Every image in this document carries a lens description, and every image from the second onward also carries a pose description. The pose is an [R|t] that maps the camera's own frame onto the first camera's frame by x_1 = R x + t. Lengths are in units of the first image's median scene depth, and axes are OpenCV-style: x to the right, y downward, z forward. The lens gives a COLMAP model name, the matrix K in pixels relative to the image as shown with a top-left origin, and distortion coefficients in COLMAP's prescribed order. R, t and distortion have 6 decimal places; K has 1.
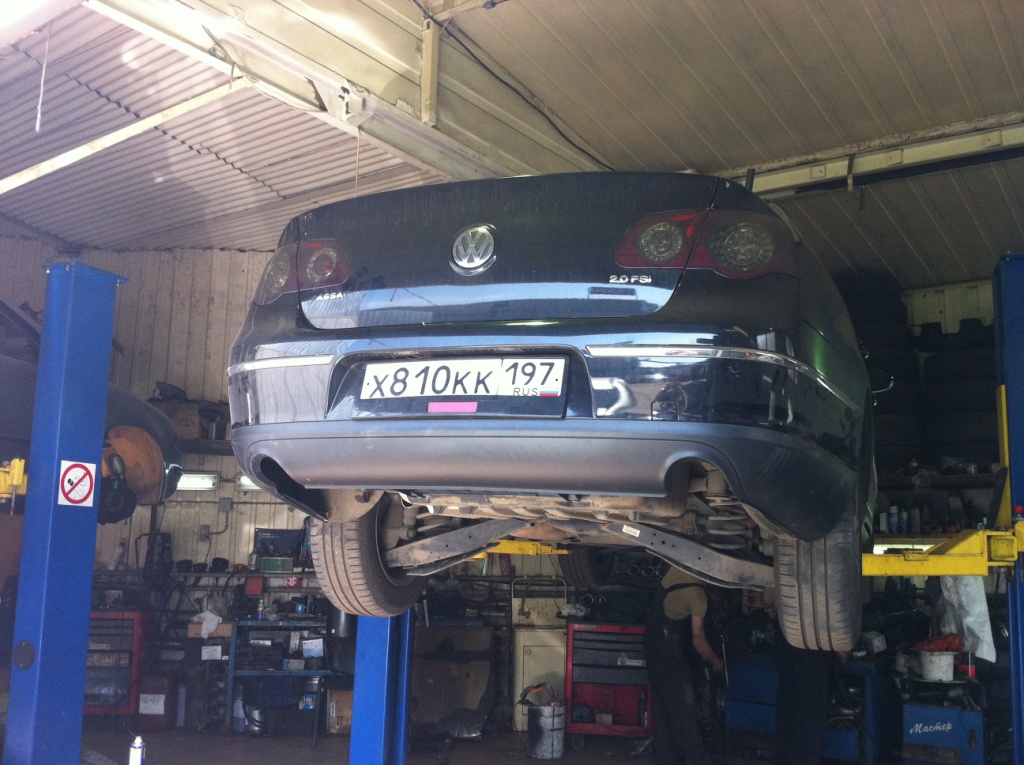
lens RADIAL K [[931.7, 0, 507.5], [0, 931.7, 301.9], [0, 0, 1]] dist [0.102338, -0.207396]
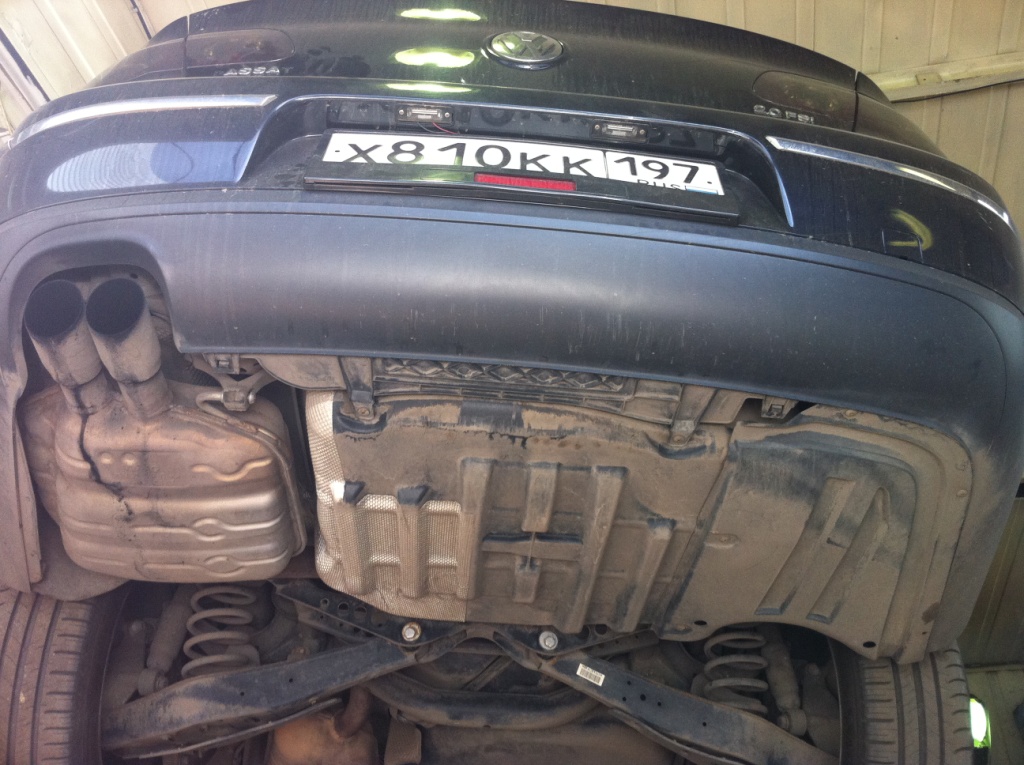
lens RADIAL K [[936.1, 0, 494.6], [0, 936.1, 337.1], [0, 0, 1]] dist [0.104308, -0.223294]
pose [[0.918494, 0.252747, 0.304118, -0.072296], [-0.108054, 0.900221, -0.421814, 0.140604], [-0.380385, 0.354572, 0.854158, 0.197363]]
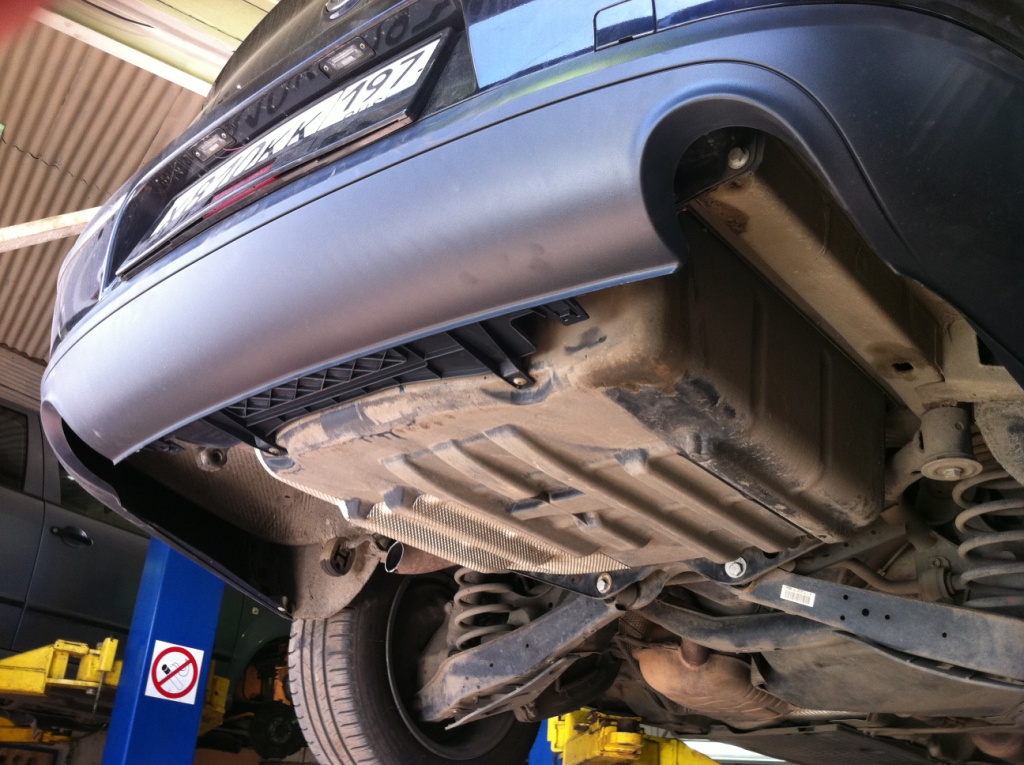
lens RADIAL K [[931.6, 0, 513.4], [0, 931.6, 343.3], [0, 0, 1]] dist [0.115062, -0.249213]
pose [[0.942384, -0.132476, -0.307185, 0.072765], [0.048243, 0.962468, -0.267073, 0.109344], [0.331037, 0.236866, 0.913405, 0.211420]]
